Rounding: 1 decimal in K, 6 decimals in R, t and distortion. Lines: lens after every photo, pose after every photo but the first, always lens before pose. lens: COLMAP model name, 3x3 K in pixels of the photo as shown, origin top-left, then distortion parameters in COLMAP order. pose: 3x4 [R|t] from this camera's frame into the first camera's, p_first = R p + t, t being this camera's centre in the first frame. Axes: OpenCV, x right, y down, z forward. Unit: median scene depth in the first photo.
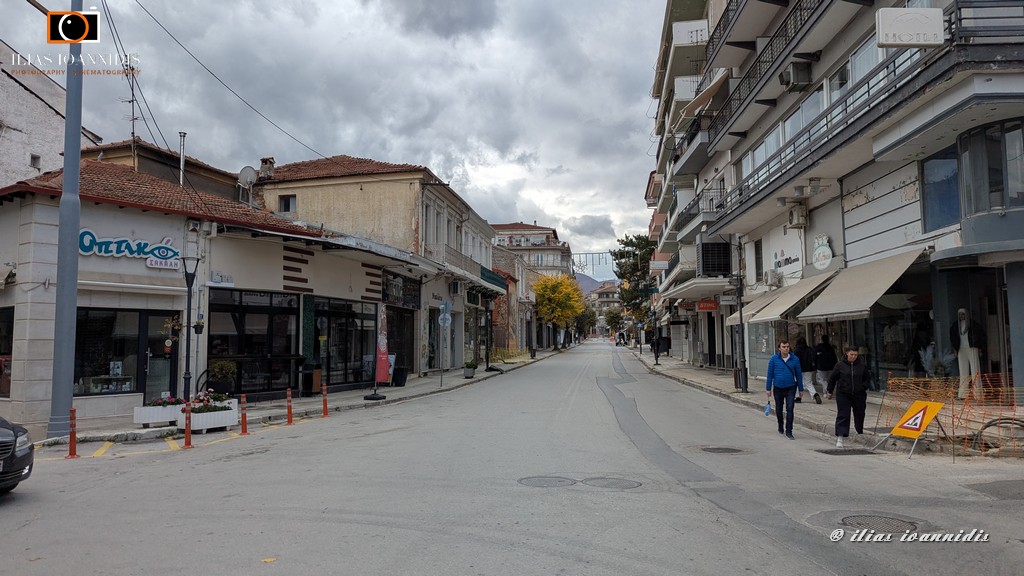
lens RADIAL K [[718.1, 0, 514.9], [0, 718.1, 281.8], [0, 0, 1]] dist [0.067026, -0.065641]
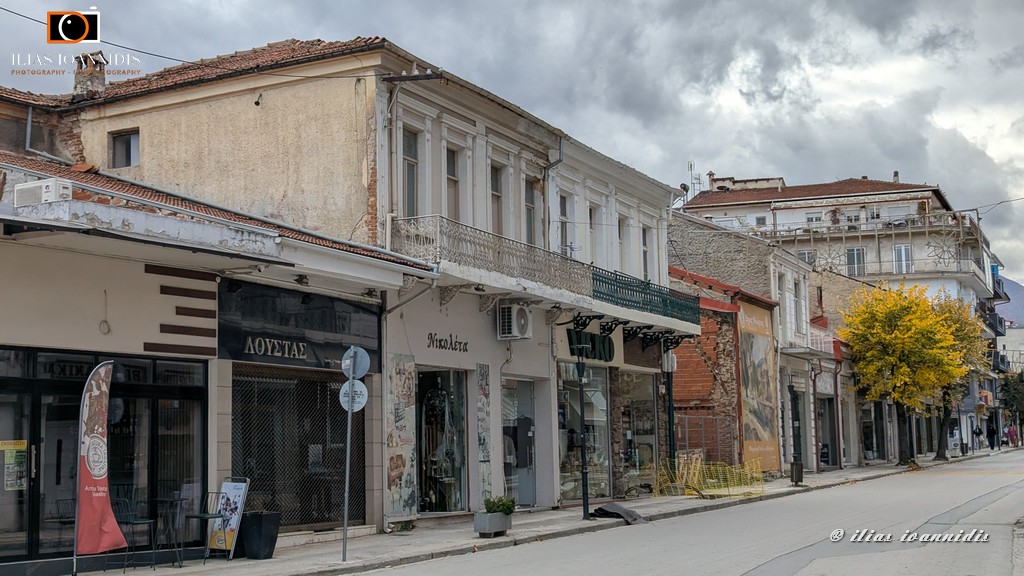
lens RADIAL K [[1502.8, 0, 512.0], [0, 1502.8, 288.0], [0, 0, 1]] dist [0.079101, -0.013940]
pose [[0.961396, -0.043032, -0.271784, 0.171454], [0.036648, 0.998921, -0.028521, 0.014930], [0.272718, 0.017460, 0.961936, 0.154078]]
